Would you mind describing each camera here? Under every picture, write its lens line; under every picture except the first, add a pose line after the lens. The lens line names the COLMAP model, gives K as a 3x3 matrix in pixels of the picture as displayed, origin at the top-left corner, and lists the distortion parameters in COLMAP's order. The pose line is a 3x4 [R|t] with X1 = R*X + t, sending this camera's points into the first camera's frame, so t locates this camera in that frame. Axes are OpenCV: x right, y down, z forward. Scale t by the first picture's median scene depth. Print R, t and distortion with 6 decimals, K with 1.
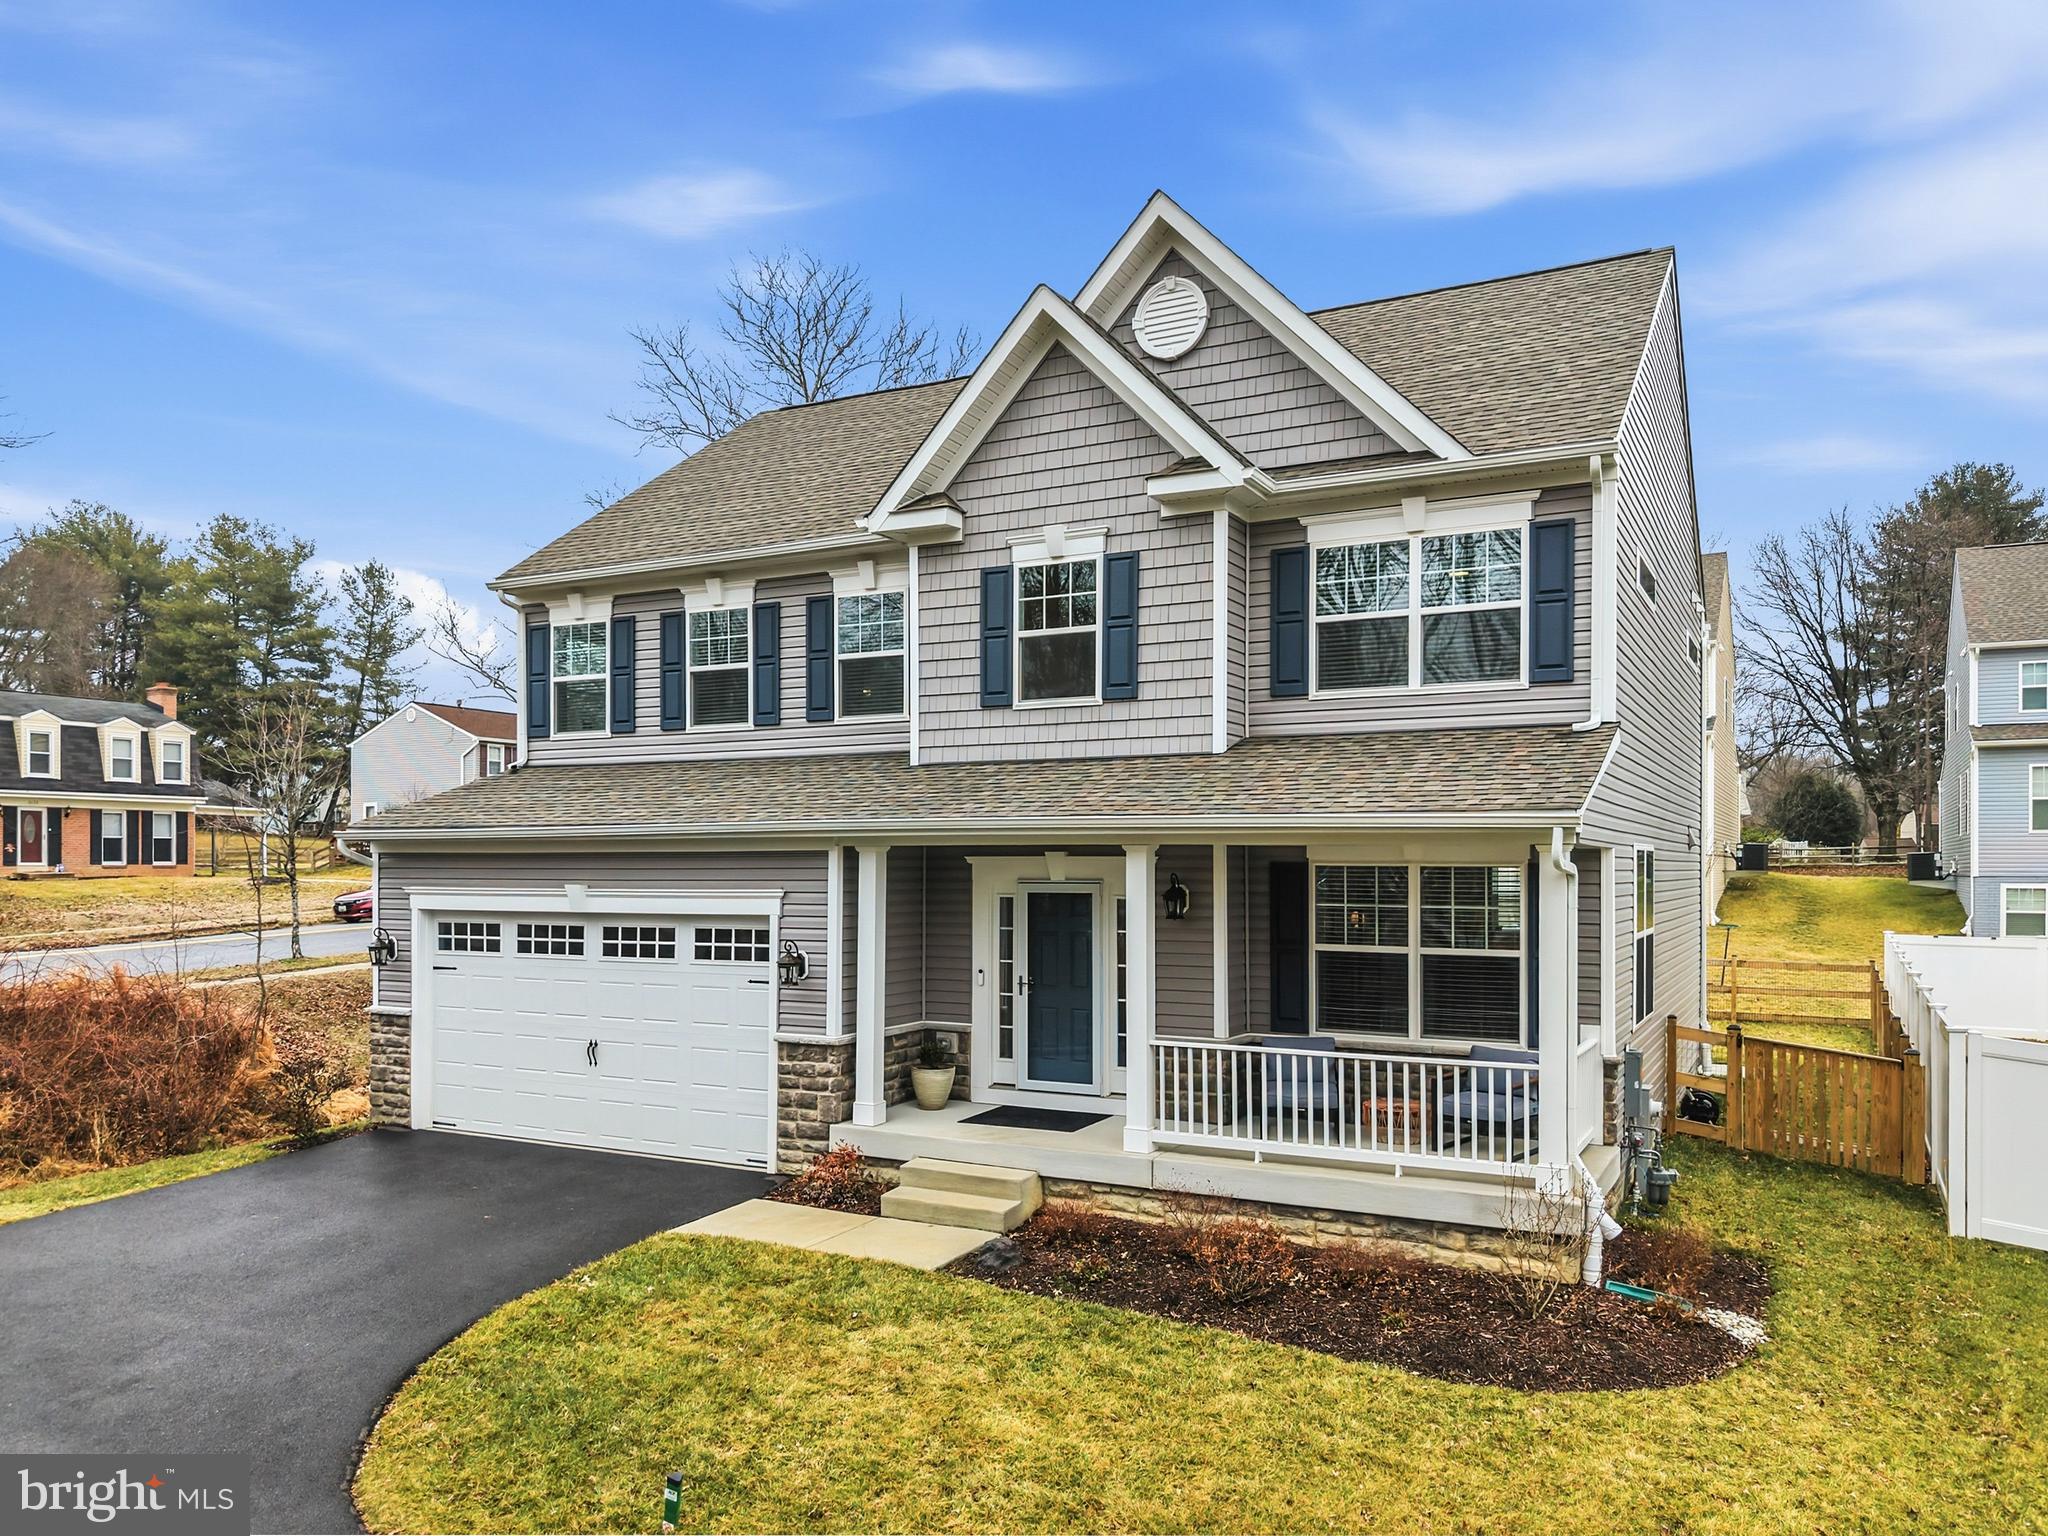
lens RADIAL K [[1507.0, 0, 1025.7], [0, 1507.0, 902.7], [0, 0, 1]] dist [0.019965, -0.010673]
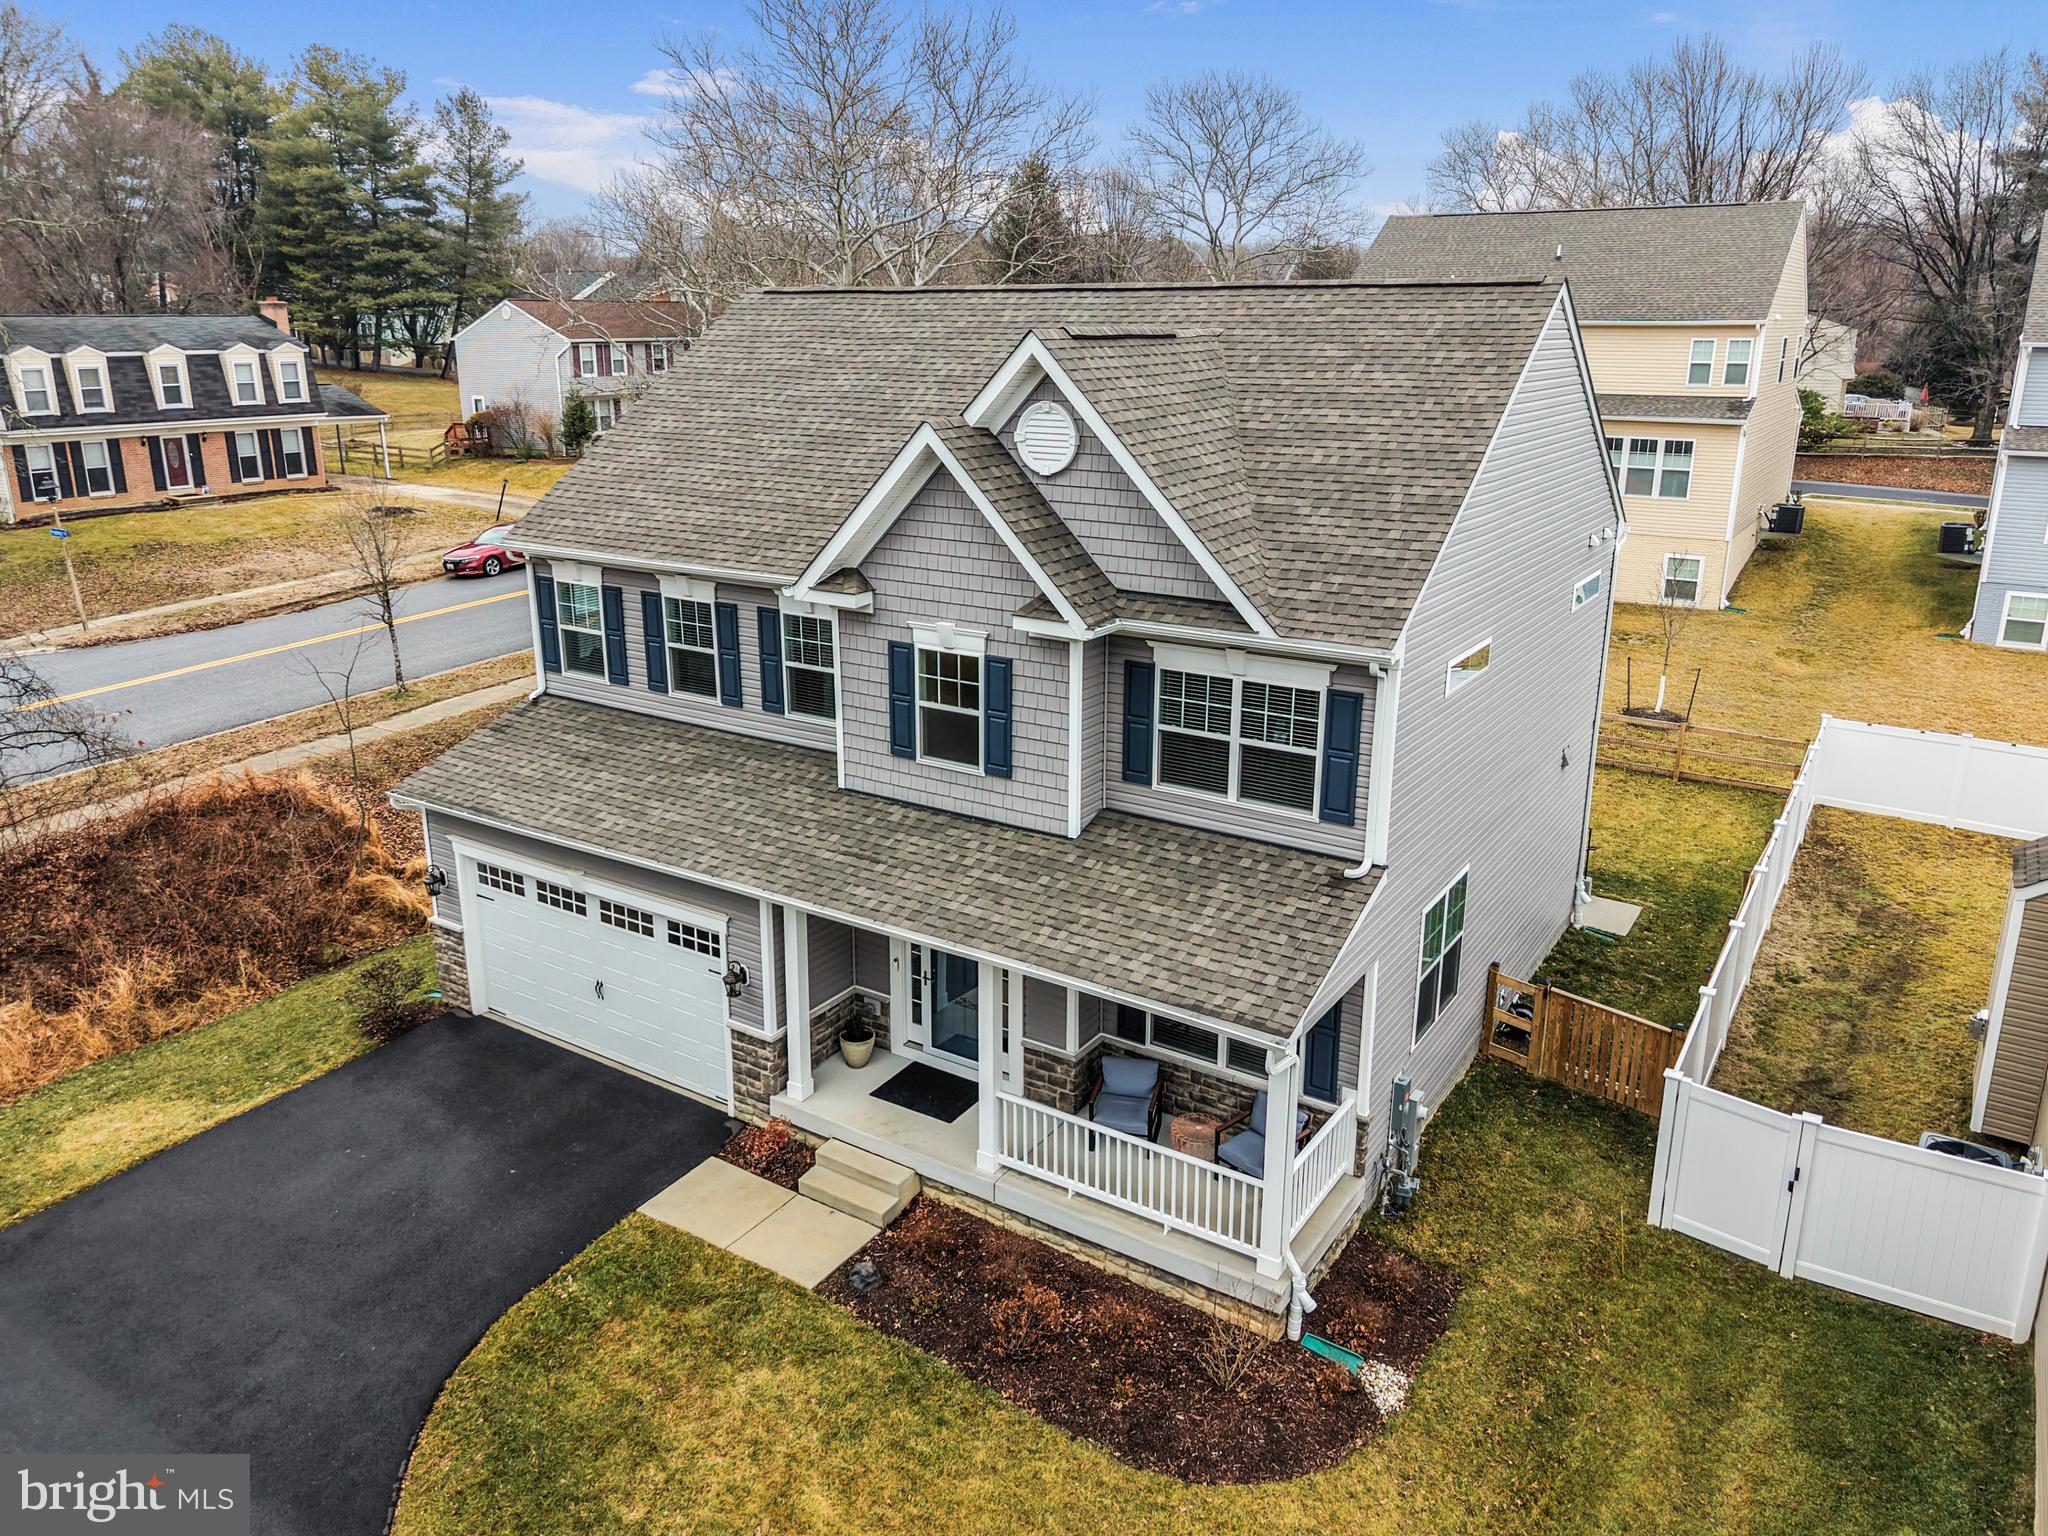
lens RADIAL K [[1451.7, 0, 1024.0], [0, 1451.7, 768.0], [0, 0, 1]] dist [0.019281, -0.000743]
pose [[0.996532, 0.026736, -0.078796, 0.165834], [-0.004220, 0.961993, 0.273041, -0.433385], [0.083102, -0.271762, 0.958770, -0.092206]]
